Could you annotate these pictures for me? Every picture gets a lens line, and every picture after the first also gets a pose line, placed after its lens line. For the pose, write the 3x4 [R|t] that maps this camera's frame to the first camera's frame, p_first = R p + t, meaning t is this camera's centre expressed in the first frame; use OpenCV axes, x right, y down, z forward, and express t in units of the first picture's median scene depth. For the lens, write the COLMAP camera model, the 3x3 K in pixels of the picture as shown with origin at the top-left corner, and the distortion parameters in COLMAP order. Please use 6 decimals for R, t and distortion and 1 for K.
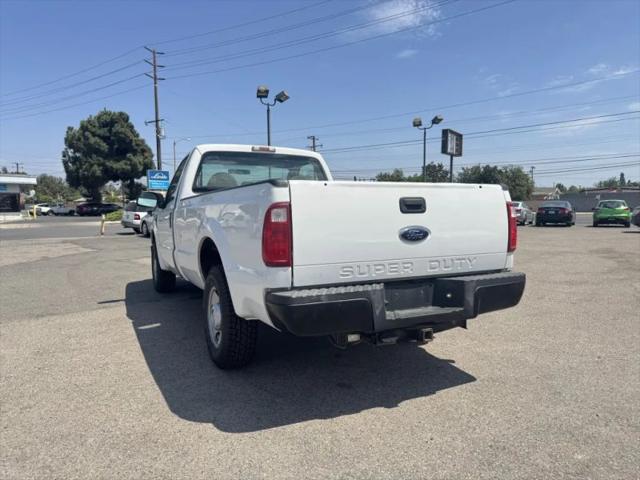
lens RADIAL K [[459.9, 0, 320.0], [0, 459.9, 238.3], [0, 0, 1]] dist [0.028438, -0.038966]
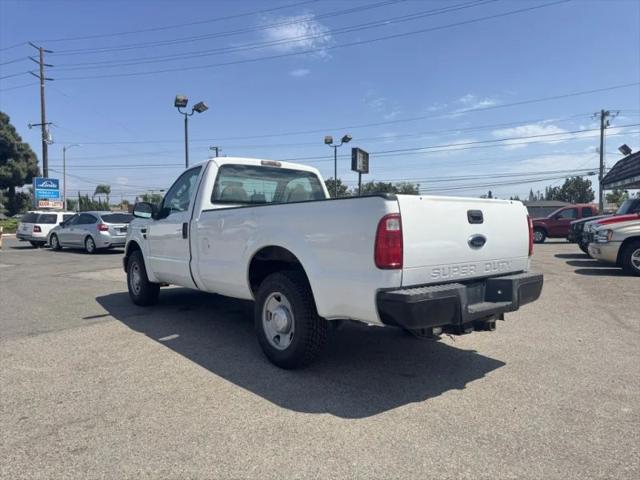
lens RADIAL K [[459.9, 0, 320.5], [0, 459.9, 234.9], [0, 0, 1]] dist [0.028438, -0.038966]
pose [[0.973099, -0.000325, 0.230389, -0.193936], [0.008566, 0.999359, -0.034772, 0.005352], [-0.230230, 0.035811, 0.972477, -0.030524]]
